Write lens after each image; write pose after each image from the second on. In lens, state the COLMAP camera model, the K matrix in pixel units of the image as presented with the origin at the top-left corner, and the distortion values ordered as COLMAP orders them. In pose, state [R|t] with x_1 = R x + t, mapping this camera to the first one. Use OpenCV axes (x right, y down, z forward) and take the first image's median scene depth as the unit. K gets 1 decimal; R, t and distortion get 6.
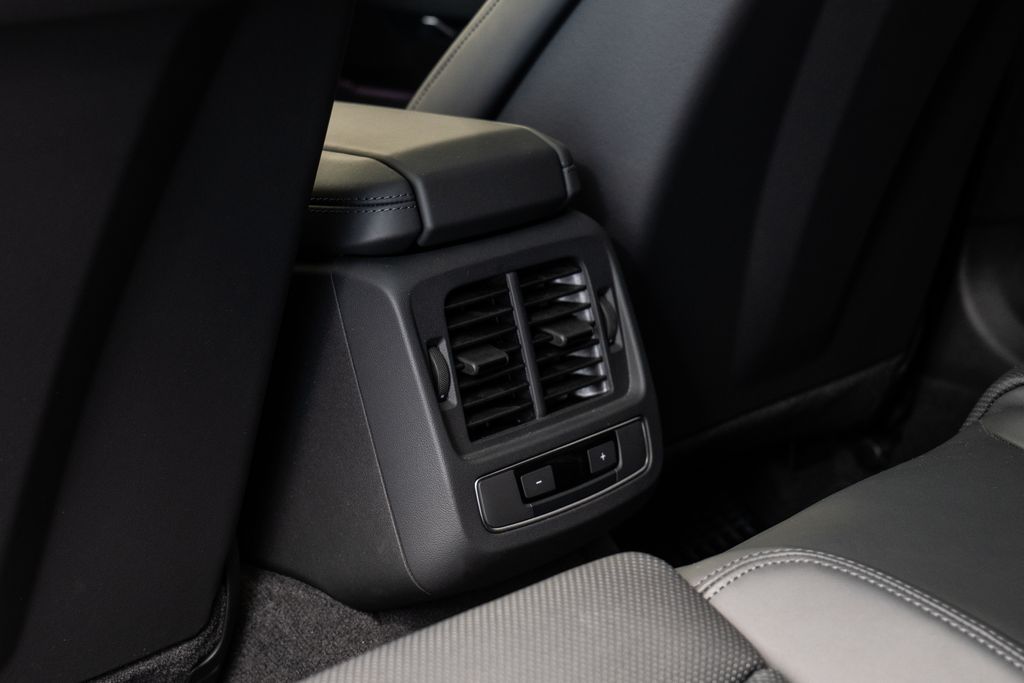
lens RADIAL K [[1601.9, 0, 511.8], [0, 1601.9, 340.8], [0, 0, 1]] dist [0.012282, 0.000000]
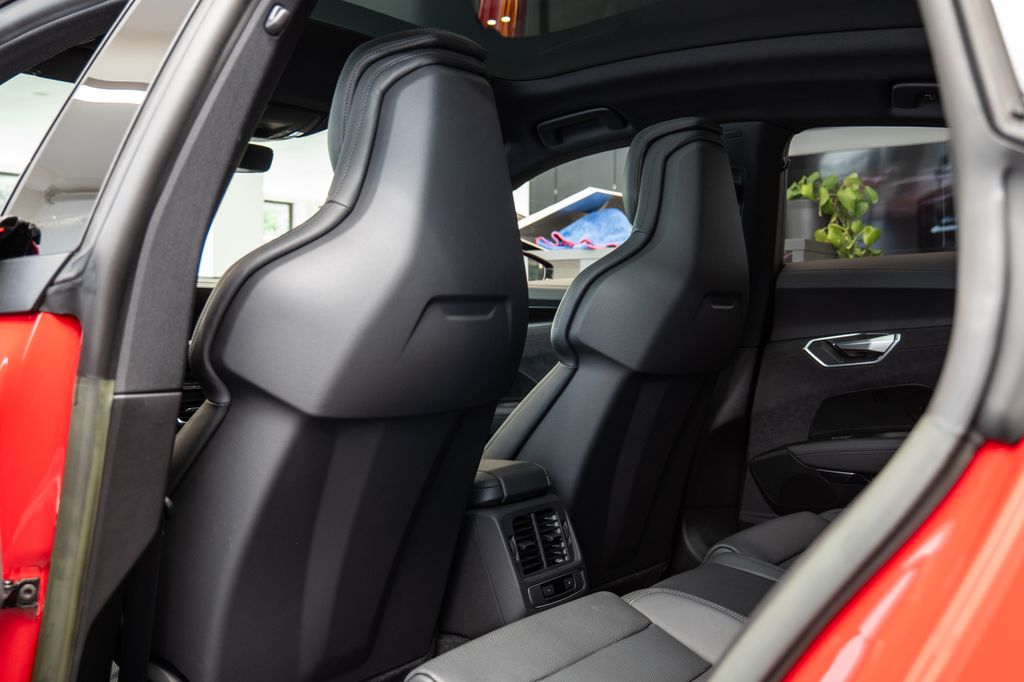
lens RADIAL K [[959.6, 0, 512.9], [0, 959.6, 339.8], [0, 0, 1]] dist [0.009349, 0.000000]
pose [[0.990583, 0.008301, 0.136661, -0.258569], [0.032719, 0.954885, -0.295168, 0.155534], [-0.132946, 0.296860, 0.945621, -0.619678]]
